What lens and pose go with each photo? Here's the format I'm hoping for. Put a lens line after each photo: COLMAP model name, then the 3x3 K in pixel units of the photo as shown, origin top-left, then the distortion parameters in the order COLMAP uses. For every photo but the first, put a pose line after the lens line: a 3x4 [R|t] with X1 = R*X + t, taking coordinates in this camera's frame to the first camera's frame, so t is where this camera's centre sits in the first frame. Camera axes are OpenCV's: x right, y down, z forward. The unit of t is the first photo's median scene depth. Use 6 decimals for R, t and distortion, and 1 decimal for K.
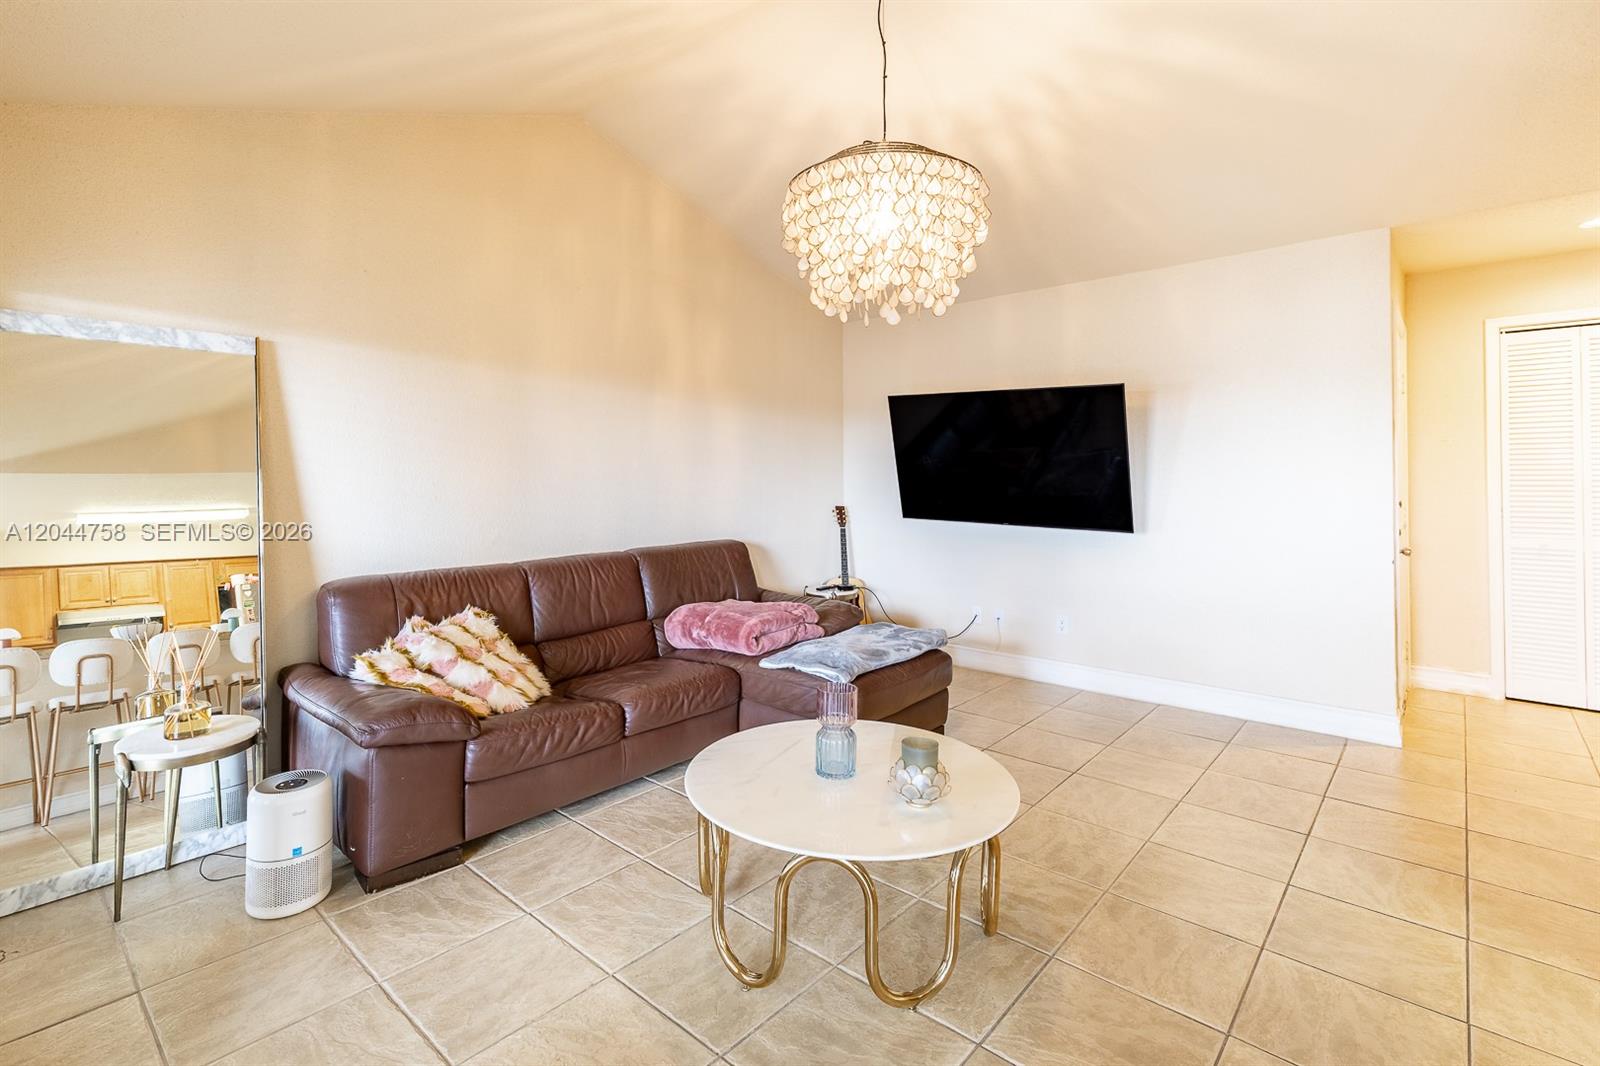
lens RADIAL K [[733.9, 0, 782.4], [0, 733.9, 484.7], [0, 0, 1]] dist [0.001961, 0.000878]
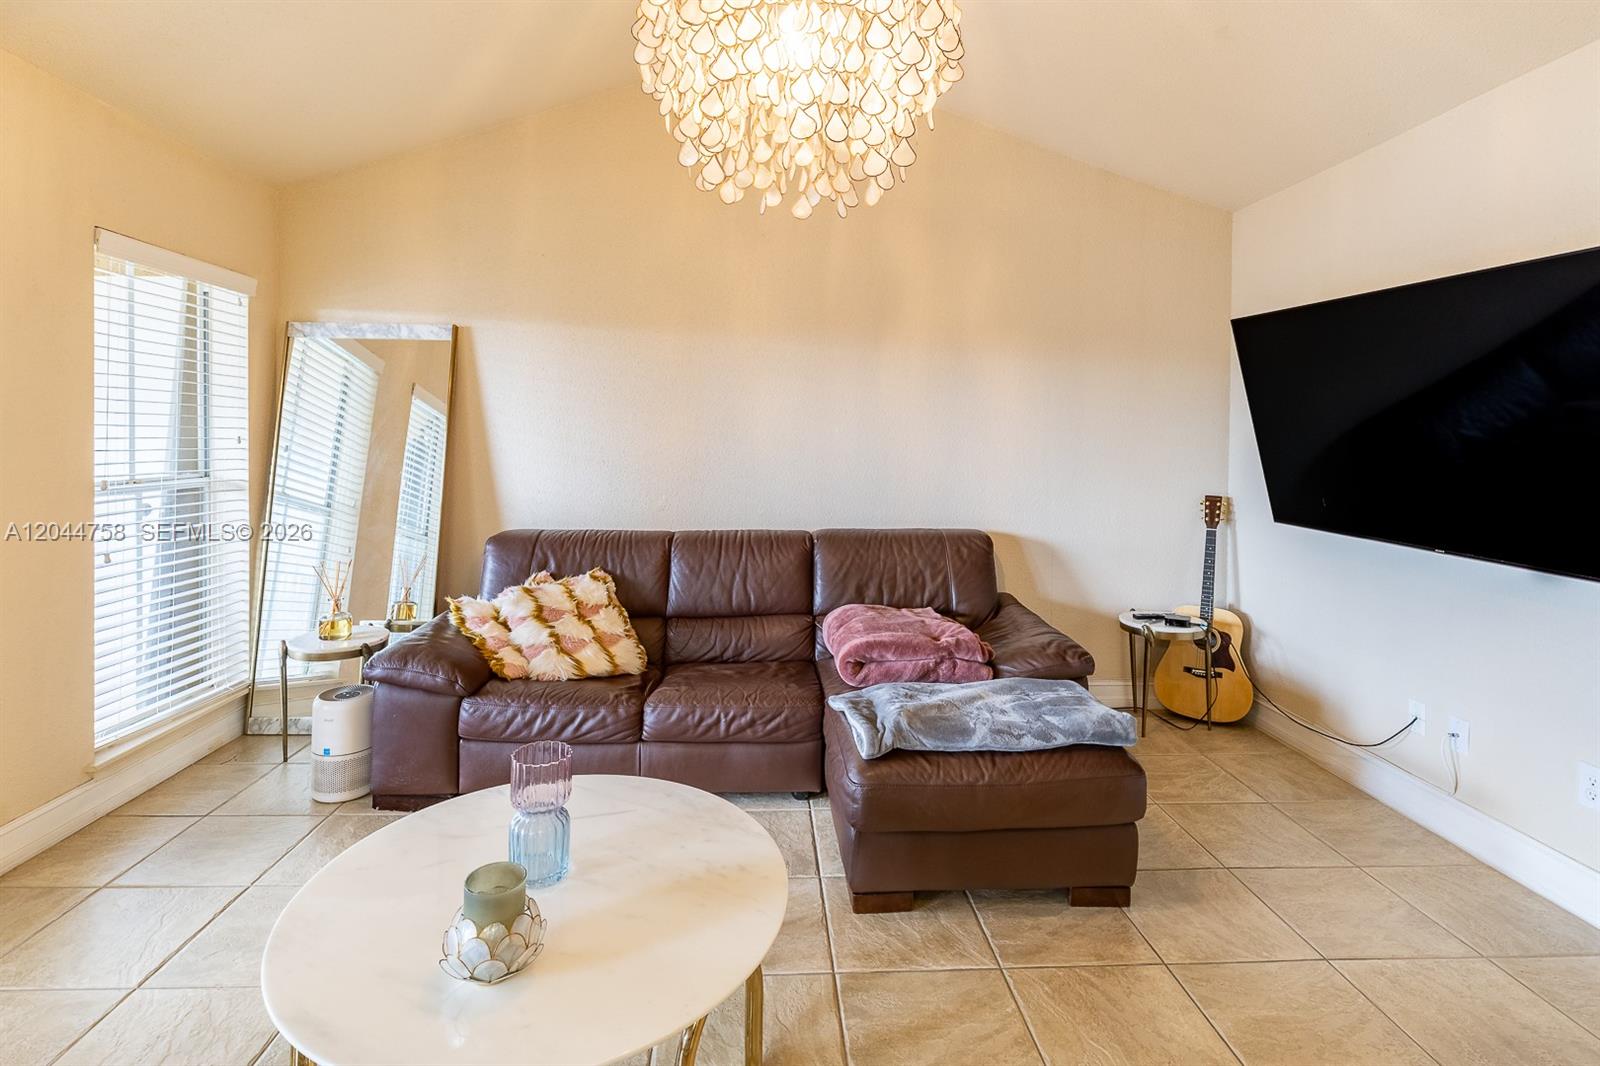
lens RADIAL K [[764.7, 0, 801.0], [0, 764.7, 450.4], [0, 0, 1]] dist [0.004518, -0.000116]
pose [[0.705506, 0.023105, -0.708328, 0.530947], [-0.023043, 0.999688, 0.009658, -0.016128], [0.708330, 0.009508, 0.705818, 0.459657]]
